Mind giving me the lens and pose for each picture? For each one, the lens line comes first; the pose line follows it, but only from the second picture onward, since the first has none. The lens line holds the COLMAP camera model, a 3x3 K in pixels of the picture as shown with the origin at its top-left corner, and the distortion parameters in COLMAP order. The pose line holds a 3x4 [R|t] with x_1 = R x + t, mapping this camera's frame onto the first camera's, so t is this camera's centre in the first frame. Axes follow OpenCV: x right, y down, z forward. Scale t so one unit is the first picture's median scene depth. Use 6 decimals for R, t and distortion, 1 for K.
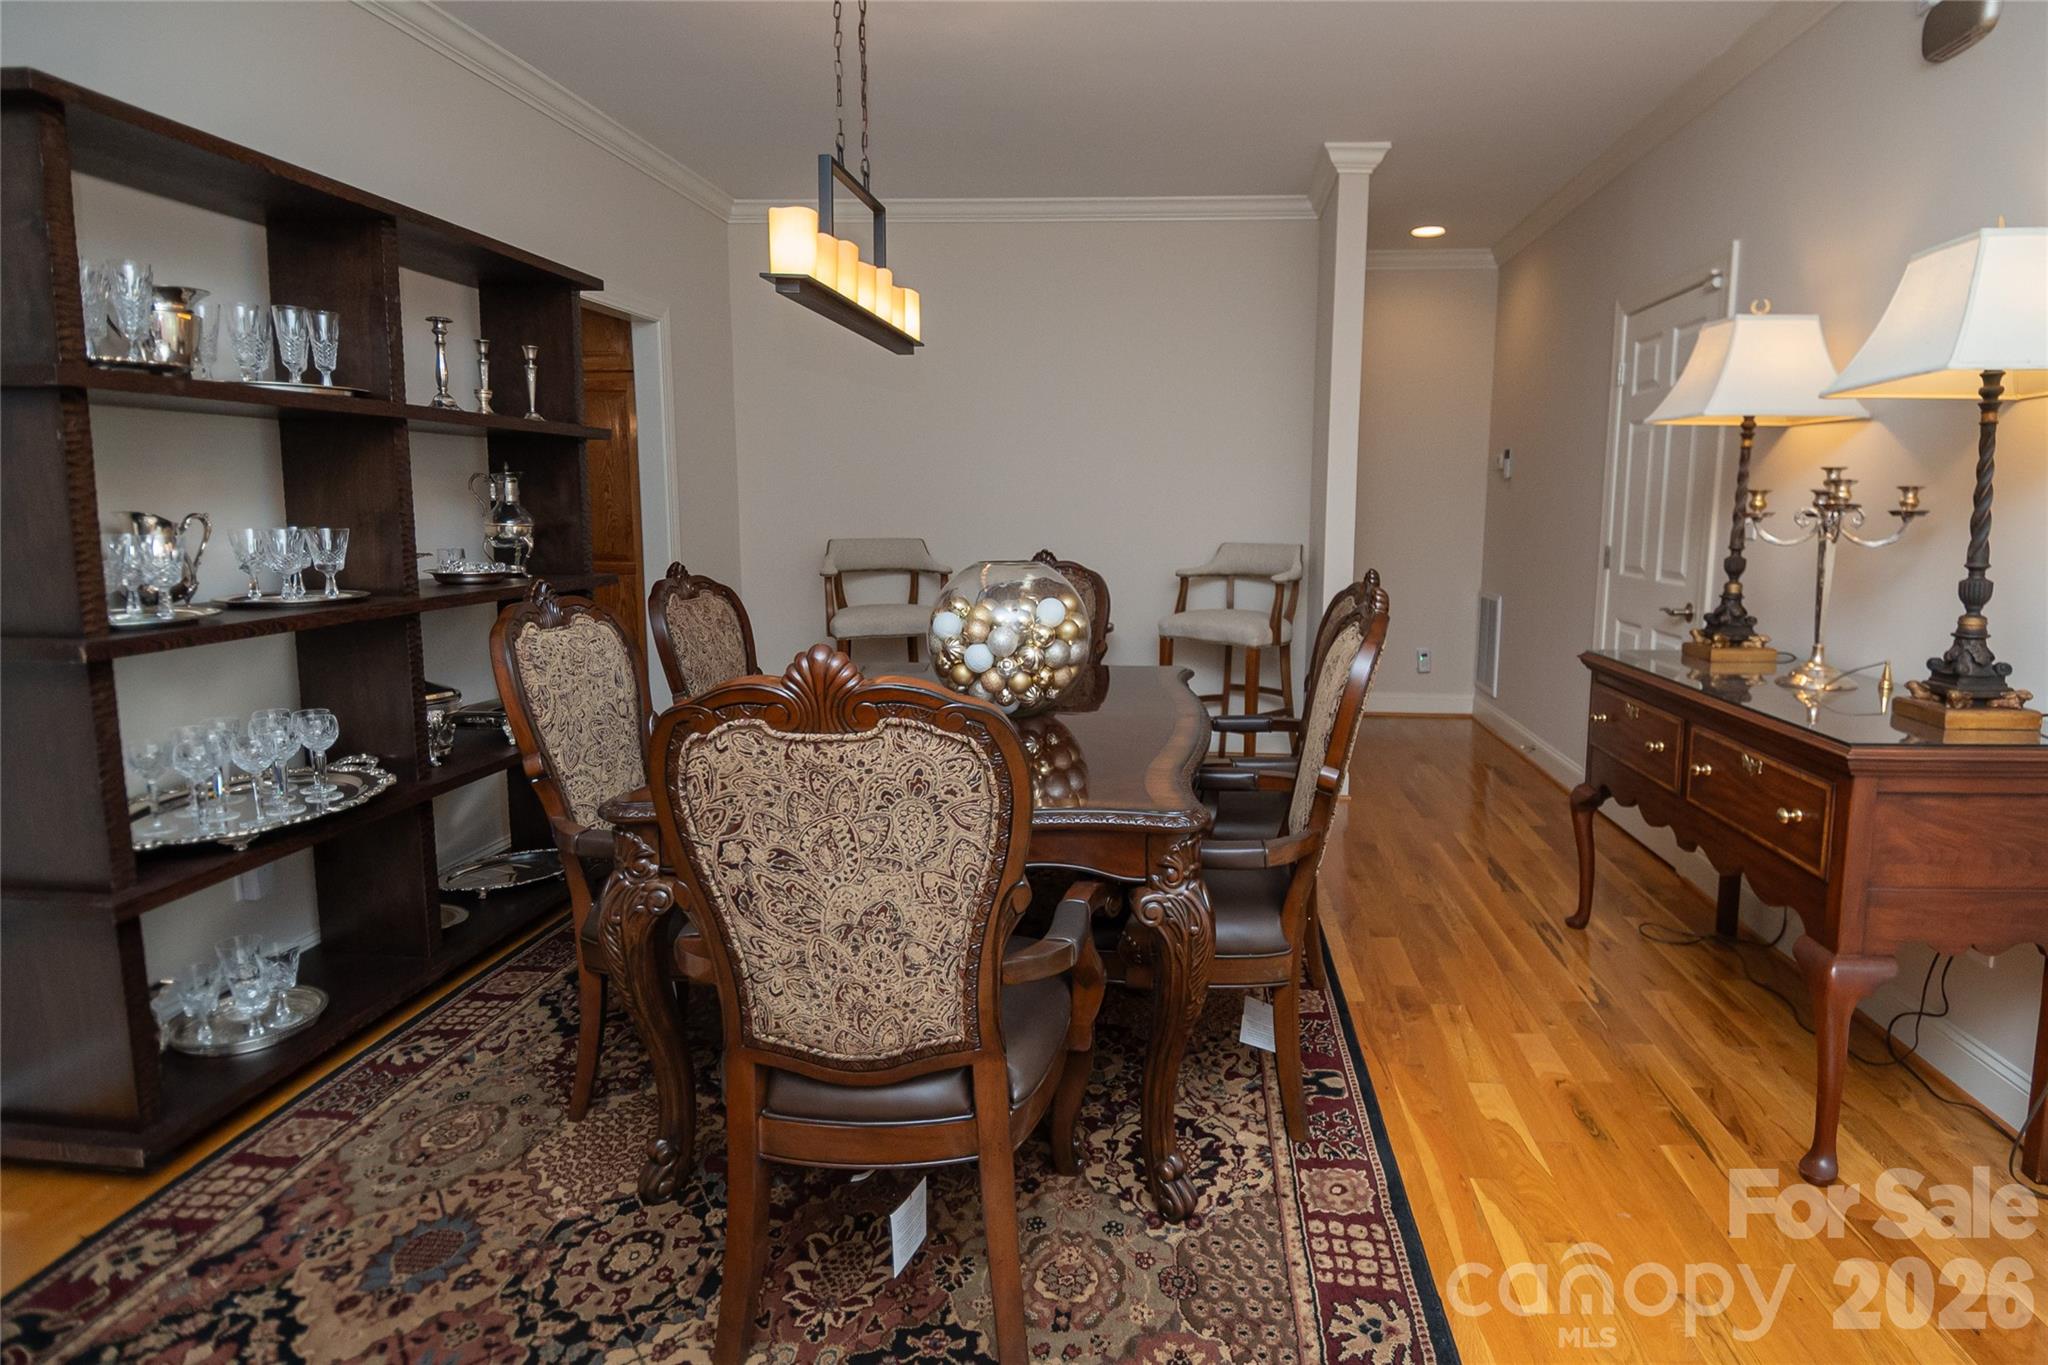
lens RADIAL K [[1073.1, 0, 1120.7], [0, 1073.1, 643.1], [0, 0, 1]] dist [0.020893, -0.031730]
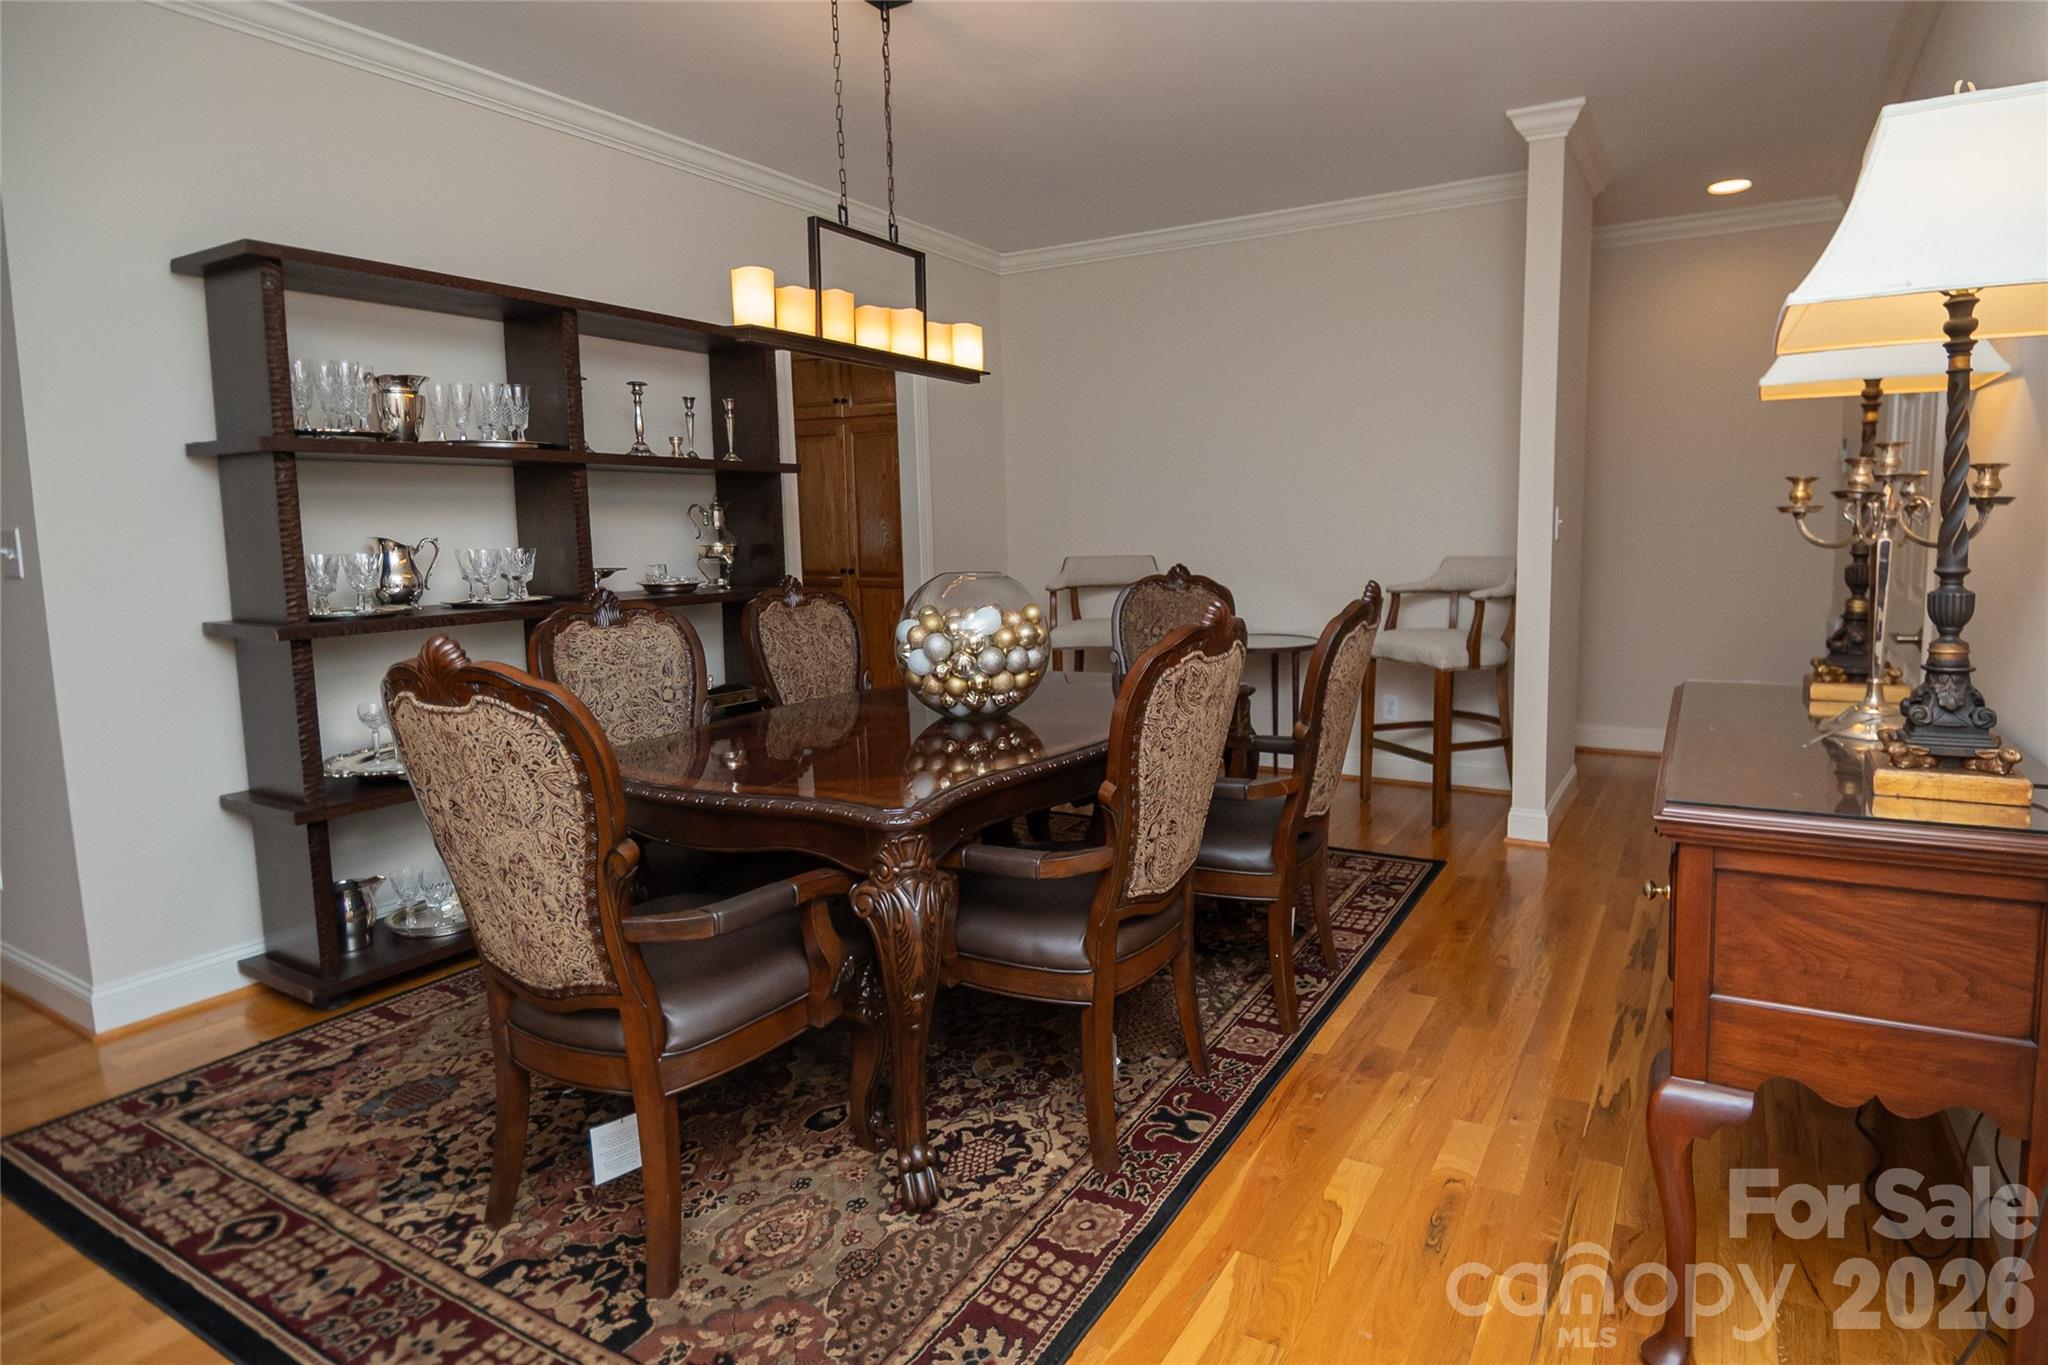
lens RADIAL K [[1075.0, 0, 1126.5], [0, 1075.0, 641.2], [0, 0, 1]] dist [0.024137, -0.039684]
pose [[0.912373, 0.022916, -0.408718, 0.586649], [-0.031311, 0.999414, -0.013860, 0.001815], [0.408161, 0.025442, 0.912555, 0.122264]]
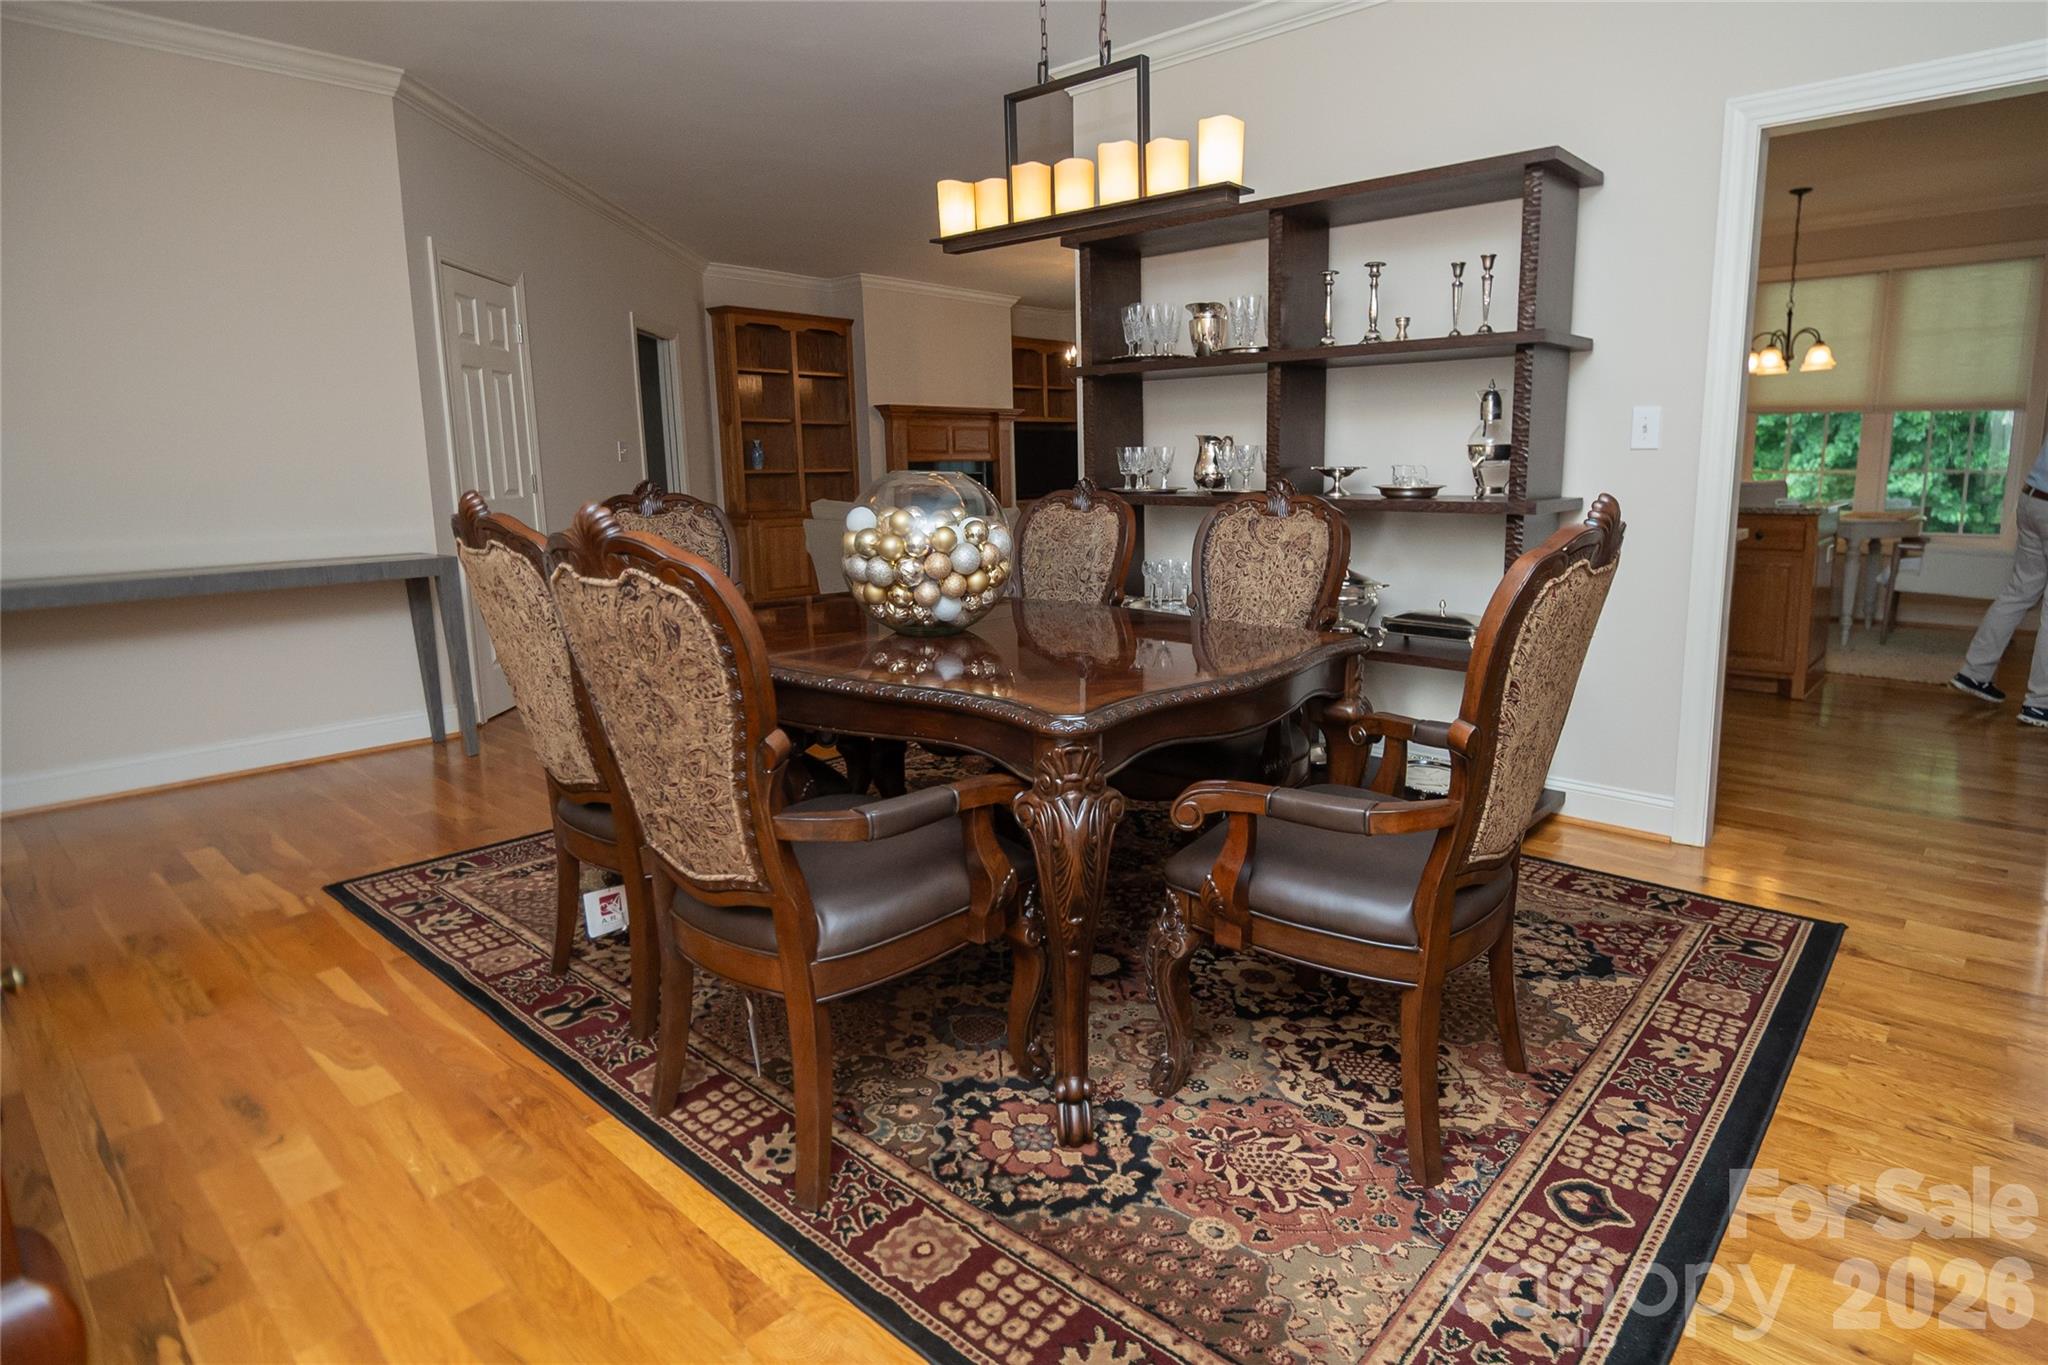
lens RADIAL K [[1073.9, 0, 1138.3], [0, 1073.9, 644.7], [0, 0, 1]] dist [0.014844, -0.016912]
pose [[-0.570231, 0.150671, -0.807548, 0.722770], [-0.092517, 0.965003, 0.245378, -0.235910], [0.816258, 0.214635, -0.536335, 2.139842]]
